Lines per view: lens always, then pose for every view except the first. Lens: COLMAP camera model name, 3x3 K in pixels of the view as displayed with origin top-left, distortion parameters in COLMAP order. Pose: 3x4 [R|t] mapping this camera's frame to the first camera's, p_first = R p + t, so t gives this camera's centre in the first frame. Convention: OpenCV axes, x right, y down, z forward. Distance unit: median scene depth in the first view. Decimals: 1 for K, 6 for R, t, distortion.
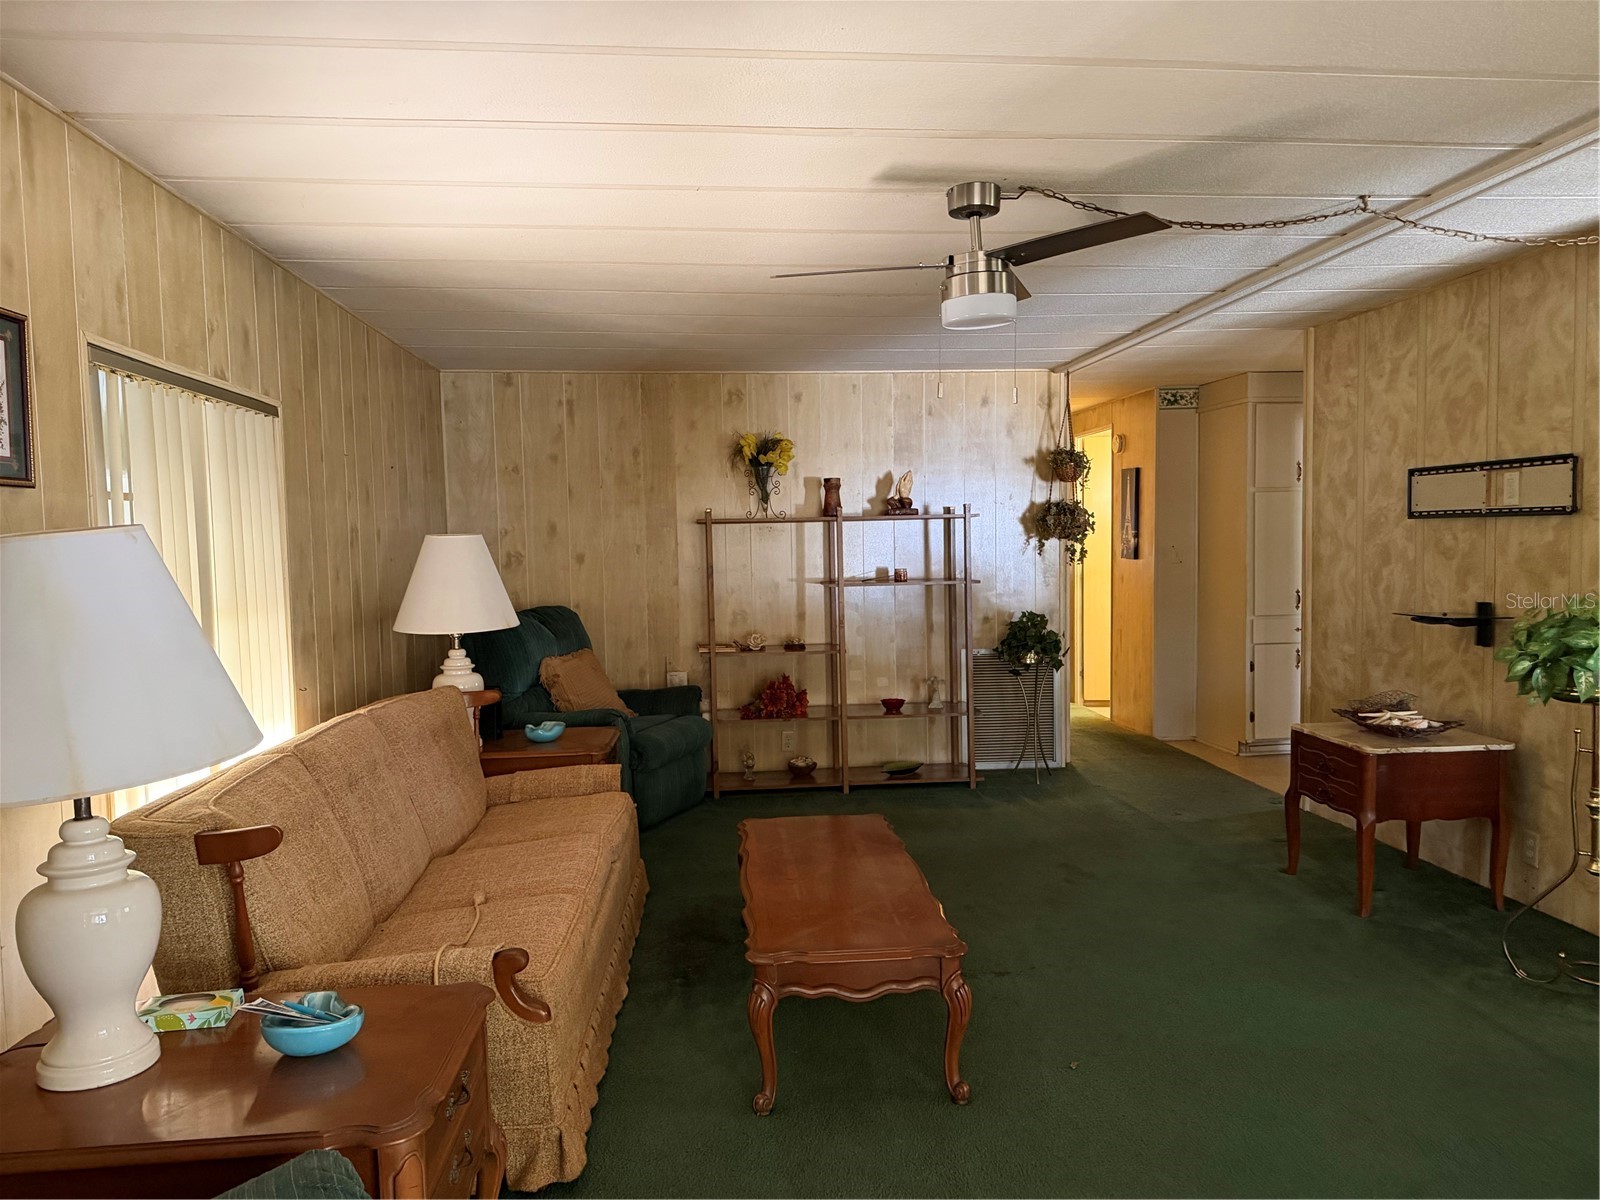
lens RADIAL K [[1146.2, 0, 800.5], [0, 1146.2, 605.6], [0, 0, 1]] dist [0.025935, -0.023483]
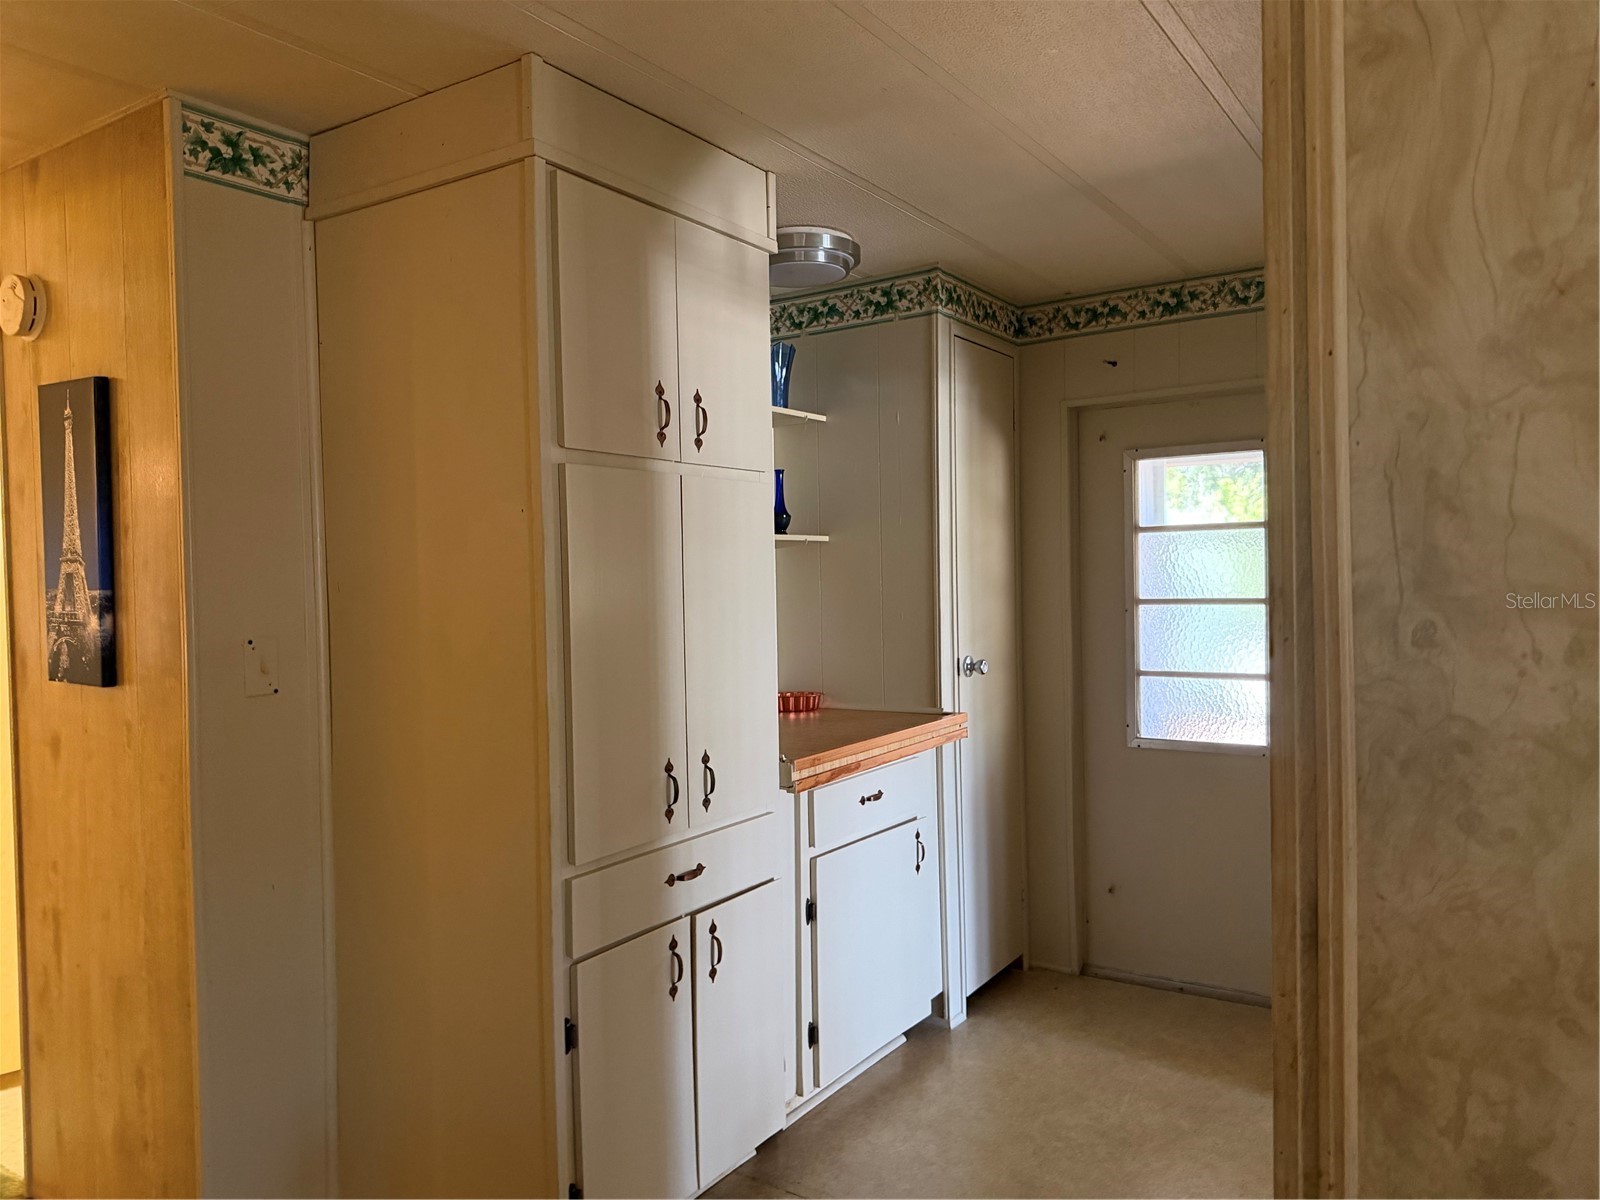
lens RADIAL K [[1146.2, 0, 803.0], [0, 1146.2, 607.2], [0, 0, 1]] dist [0.025935, -0.023483]
pose [[0.644457, -0.019227, 0.764399, 0.185822], [0.054569, 0.998291, -0.020897, -0.045963], [-0.762691, 0.055180, 0.644405, 0.690849]]
